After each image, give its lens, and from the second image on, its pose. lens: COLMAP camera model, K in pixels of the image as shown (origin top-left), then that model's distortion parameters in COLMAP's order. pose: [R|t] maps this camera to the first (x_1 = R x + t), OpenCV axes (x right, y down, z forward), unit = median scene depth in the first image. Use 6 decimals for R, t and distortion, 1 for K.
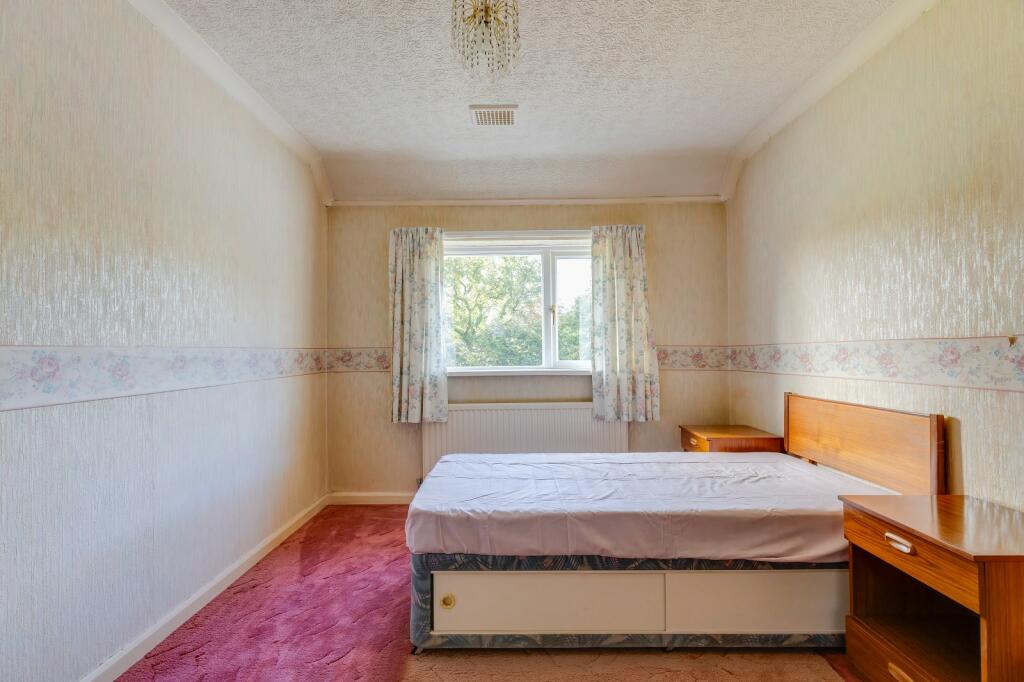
lens RADIAL K [[462.1, 0, 512.1], [0, 462.1, 343.2], [0, 0, 1]] dist [0.008119, -0.000964]
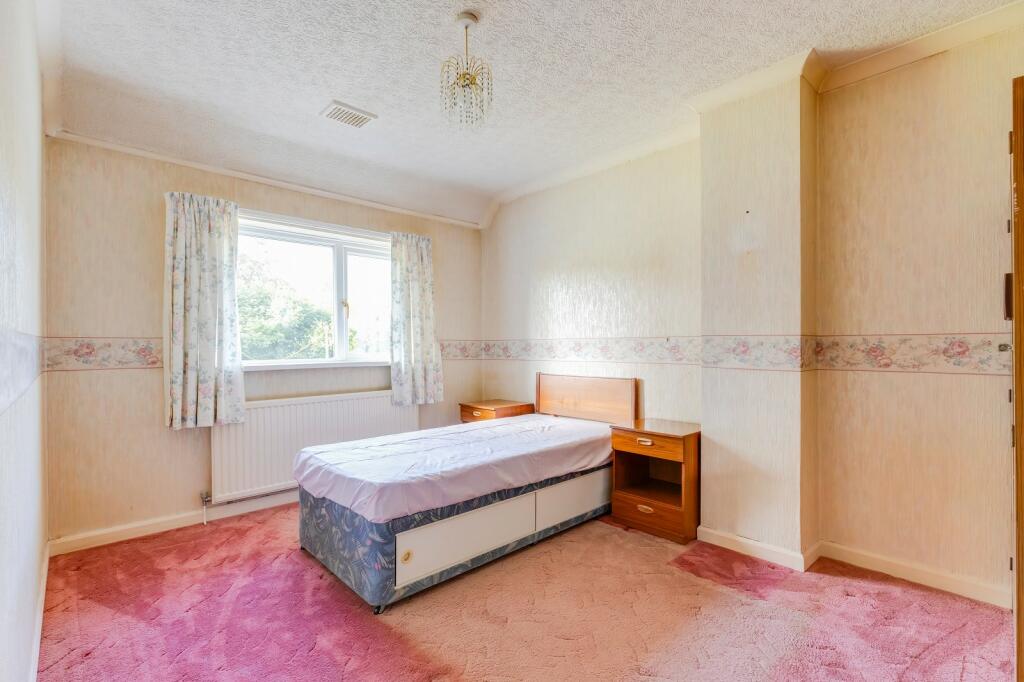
lens RADIAL K [[472.1, 0, 508.3], [0, 472.1, 343.2], [0, 0, 1]] dist [0.011931, -0.001773]
pose [[0.720499, 0.007892, 0.693411, -0.497918], [-0.015748, 0.999864, 0.004982, 0.006484], [-0.693277, -0.014509, 0.720525, -0.017446]]
